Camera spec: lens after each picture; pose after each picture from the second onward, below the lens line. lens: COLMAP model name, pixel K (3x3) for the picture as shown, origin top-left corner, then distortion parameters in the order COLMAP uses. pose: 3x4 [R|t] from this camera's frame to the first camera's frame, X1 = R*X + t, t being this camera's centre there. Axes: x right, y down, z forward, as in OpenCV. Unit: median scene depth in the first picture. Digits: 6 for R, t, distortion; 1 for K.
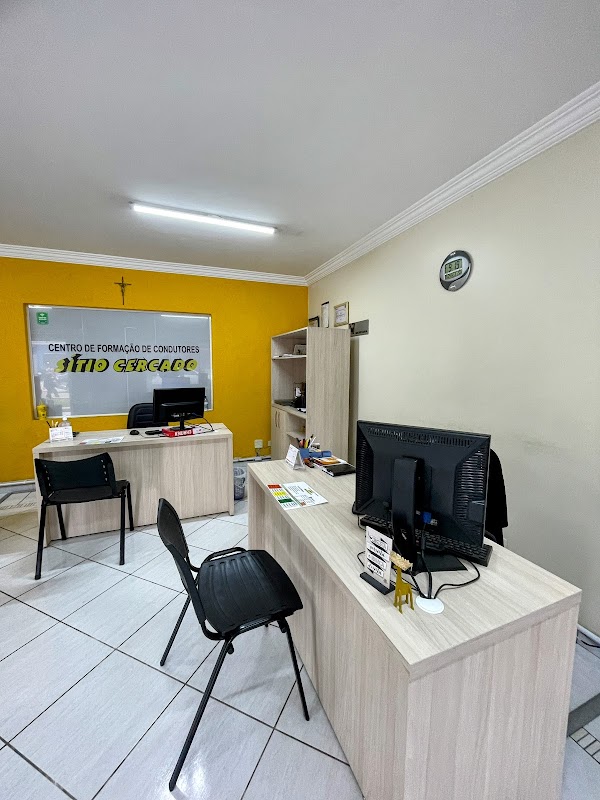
lens RADIAL K [[321.3, 0, 301.5], [0, 321.3, 397.6], [0, 0, 1]] dist [-0.000443, -0.000147]
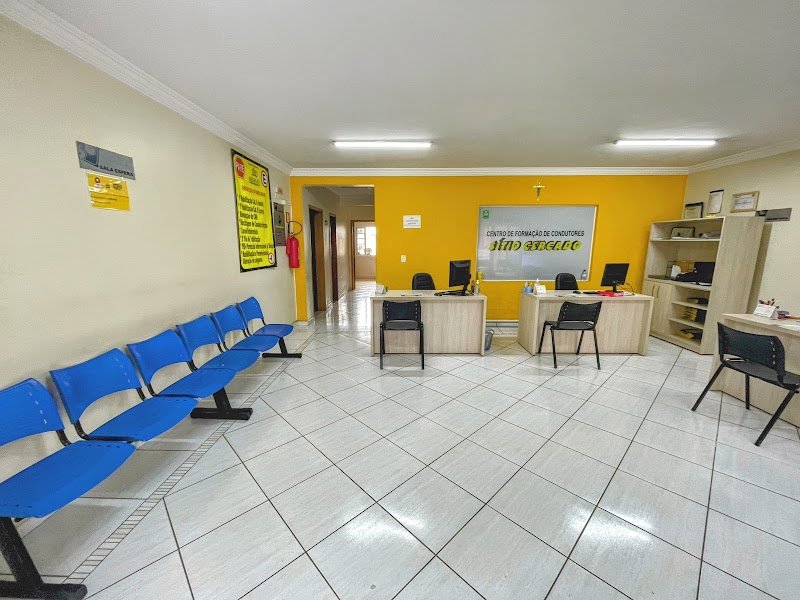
lens RADIAL K [[321.3, 0, 399.5], [0, 321.3, 301.4], [0, 0, 1]] dist [-0.000443, -0.000147]
pose [[0.925434, 0.069558, -0.372471, -0.559312], [-0.038519, 0.995184, 0.090144, 0.038394], [0.376947, -0.069075, 0.923656, -0.544686]]
